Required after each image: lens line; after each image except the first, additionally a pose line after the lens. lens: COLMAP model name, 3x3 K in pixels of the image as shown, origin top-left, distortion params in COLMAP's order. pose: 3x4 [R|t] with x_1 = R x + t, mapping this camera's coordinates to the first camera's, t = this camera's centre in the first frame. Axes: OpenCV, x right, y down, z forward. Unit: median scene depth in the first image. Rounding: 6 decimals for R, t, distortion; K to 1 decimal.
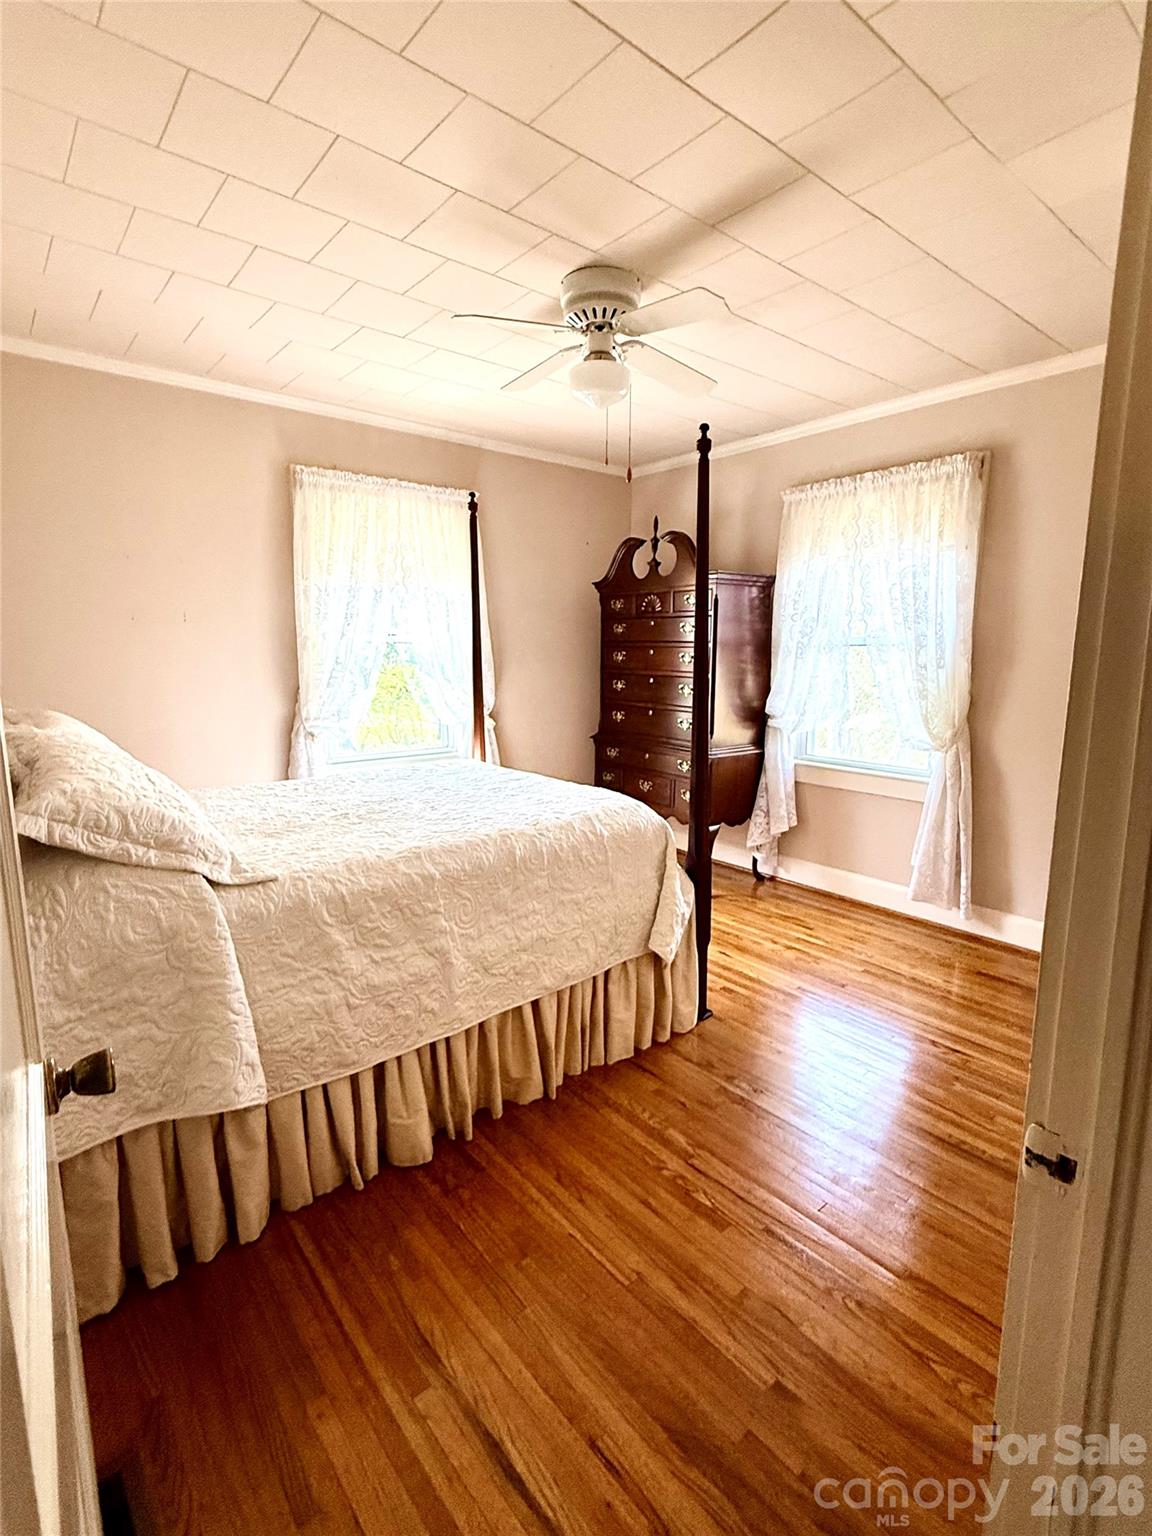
lens RADIAL K [[735.9, 0, 571.9], [0, 735.9, 767.3], [0, 0, 1]] dist [-0.002977, 0.000275]
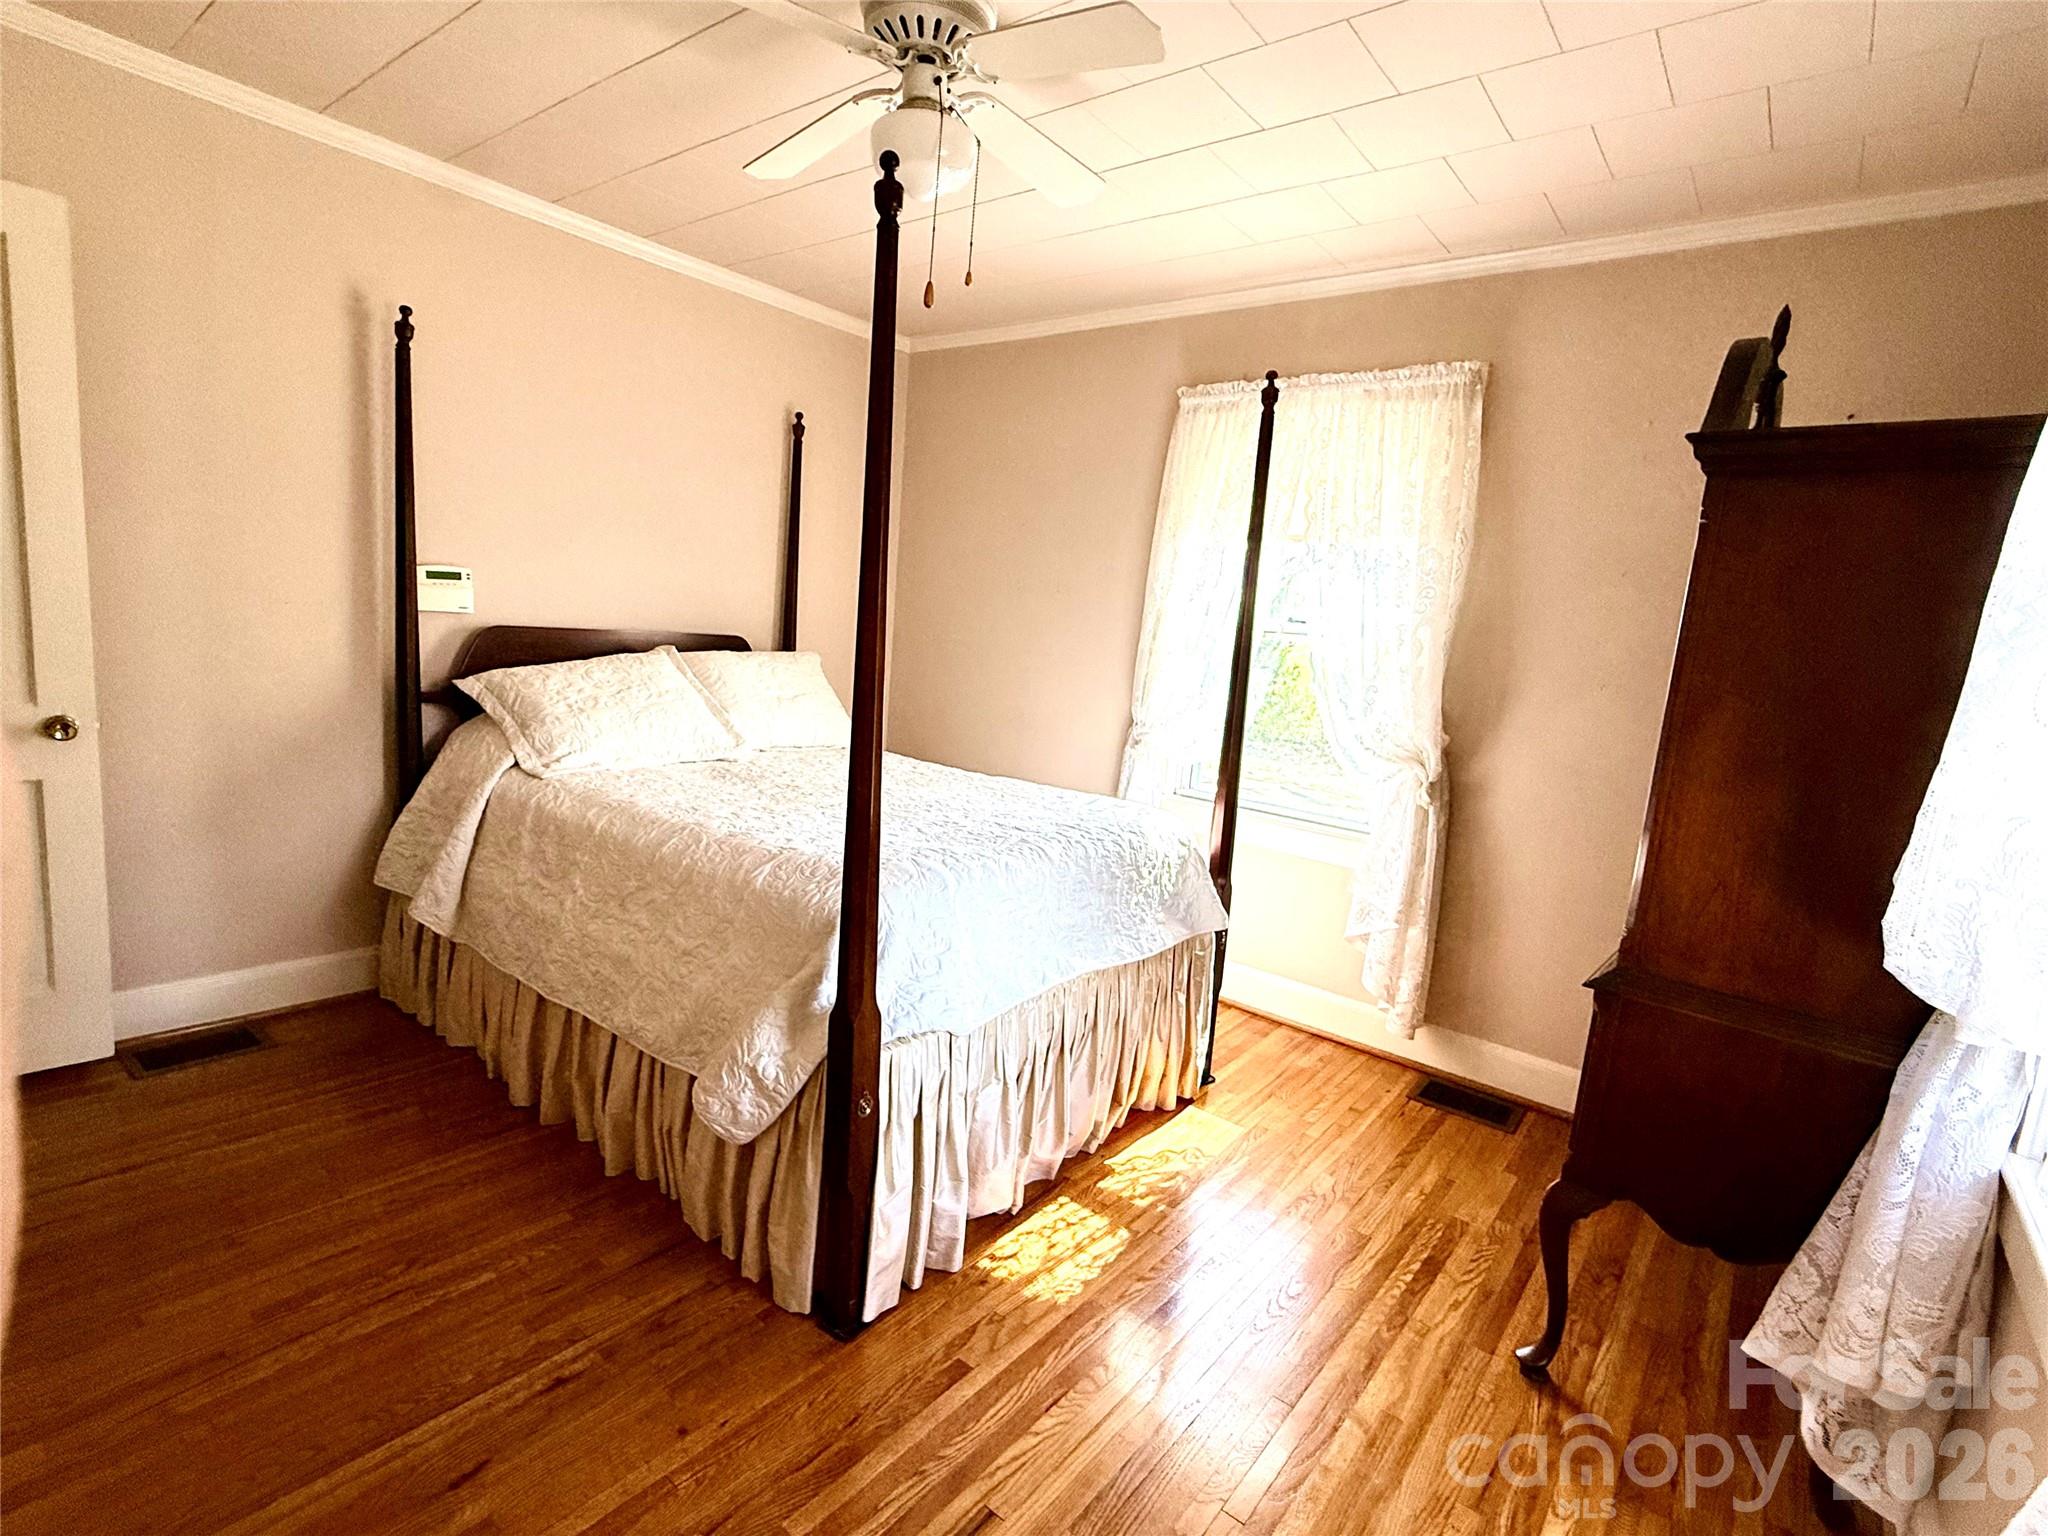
lens RADIAL K [[981.3, 0, 1024.0], [0, 981.3, 768.0], [0, 0, 1]] dist [-0.002977, 0.000275]
pose [[0.216845, 0.171334, -0.961053, 0.903526], [-0.245694, 0.962366, 0.116131, -0.164660], [0.944782, 0.210943, 0.250780, 0.992512]]
